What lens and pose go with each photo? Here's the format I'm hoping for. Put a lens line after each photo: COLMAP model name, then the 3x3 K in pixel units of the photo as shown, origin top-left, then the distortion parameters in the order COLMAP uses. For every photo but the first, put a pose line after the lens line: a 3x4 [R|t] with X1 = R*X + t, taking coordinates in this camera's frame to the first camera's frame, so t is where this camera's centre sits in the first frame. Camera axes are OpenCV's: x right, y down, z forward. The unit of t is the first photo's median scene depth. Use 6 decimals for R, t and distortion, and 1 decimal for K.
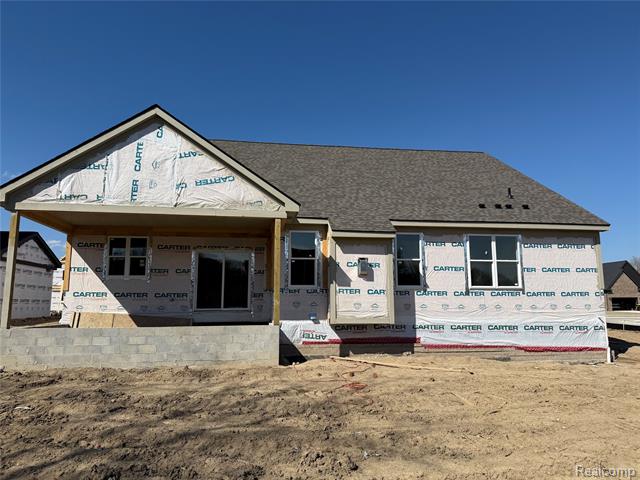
lens RADIAL K [[444.7, 0, 320.0], [0, 444.7, 240.0], [0, 0, 1]] dist [0.119647, -0.169196]
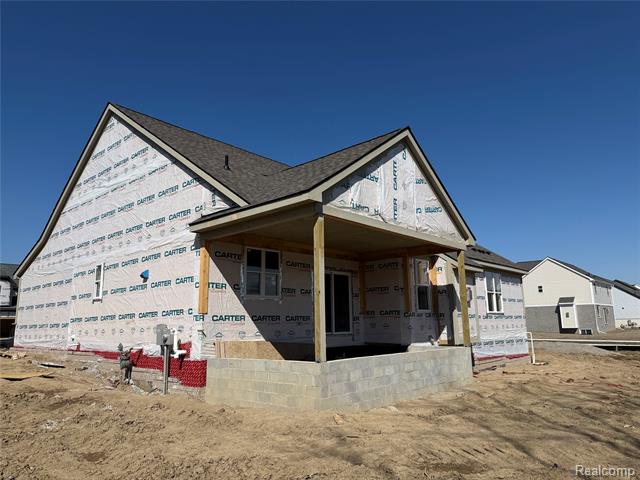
lens RADIAL K [[444.7, 0, 320.0], [0, 444.7, 240.0], [0, 0, 1]] dist [0.119647, -0.169196]
pose [[0.764921, 0.106718, 0.635222, -1.098274], [-0.076042, 0.994245, -0.075466, 0.038629], [-0.639620, 0.009422, 0.768634, 0.359512]]
